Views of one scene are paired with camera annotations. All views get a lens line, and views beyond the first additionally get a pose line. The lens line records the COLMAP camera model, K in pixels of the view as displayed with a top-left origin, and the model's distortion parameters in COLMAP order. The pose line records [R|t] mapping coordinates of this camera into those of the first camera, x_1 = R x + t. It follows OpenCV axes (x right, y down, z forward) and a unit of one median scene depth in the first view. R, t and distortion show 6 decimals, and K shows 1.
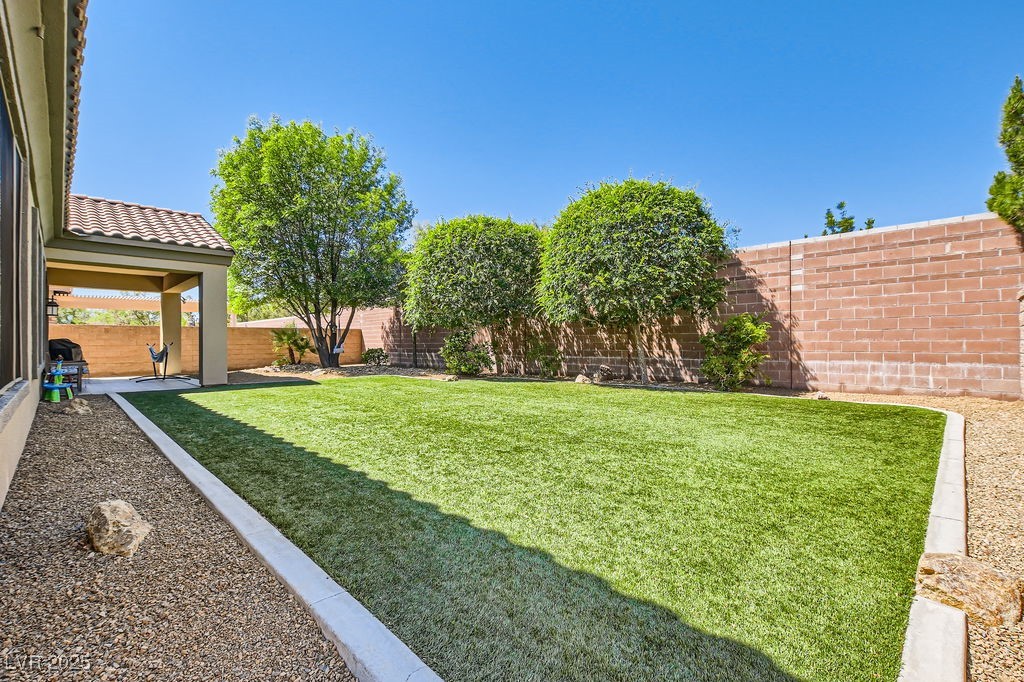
lens RADIAL K [[449.0, 0, 509.0], [0, 449.0, 339.0], [0, 0, 1]] dist [-0.002683, 0.003366]
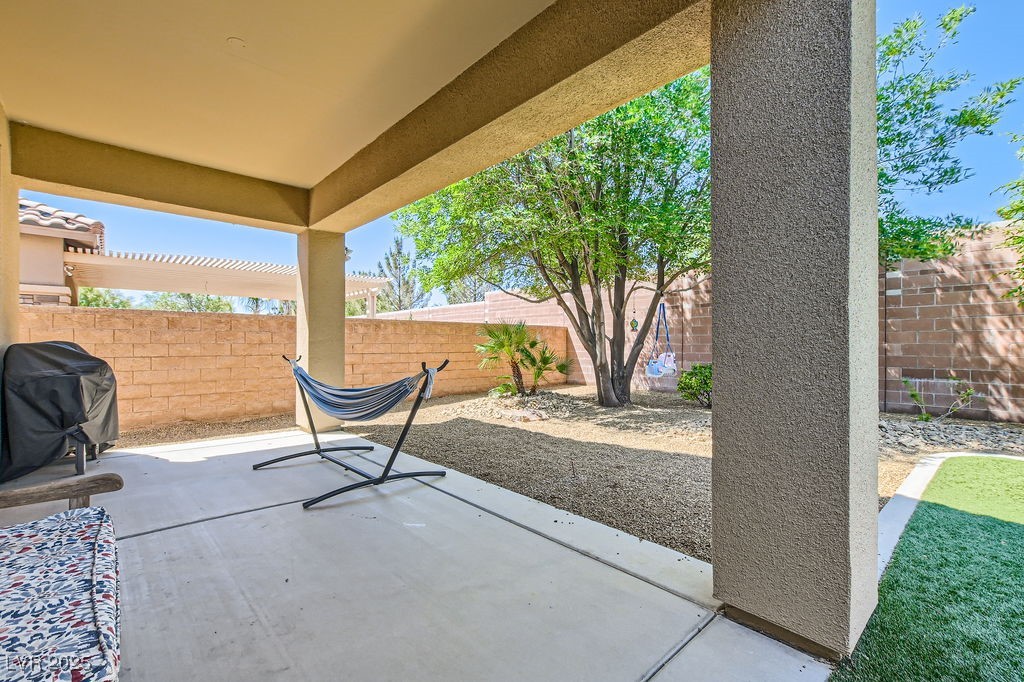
lens RADIAL K [[449.0, 0, 513.8], [0, 449.0, 342.6], [0, 0, 1]] dist [-0.002683, 0.003366]
pose [[0.999029, 0.006020, -0.043642, -0.531484], [-0.006069, 0.999981, -0.000986, -0.000682], [0.043635, 0.001250, 0.999047, 0.563269]]
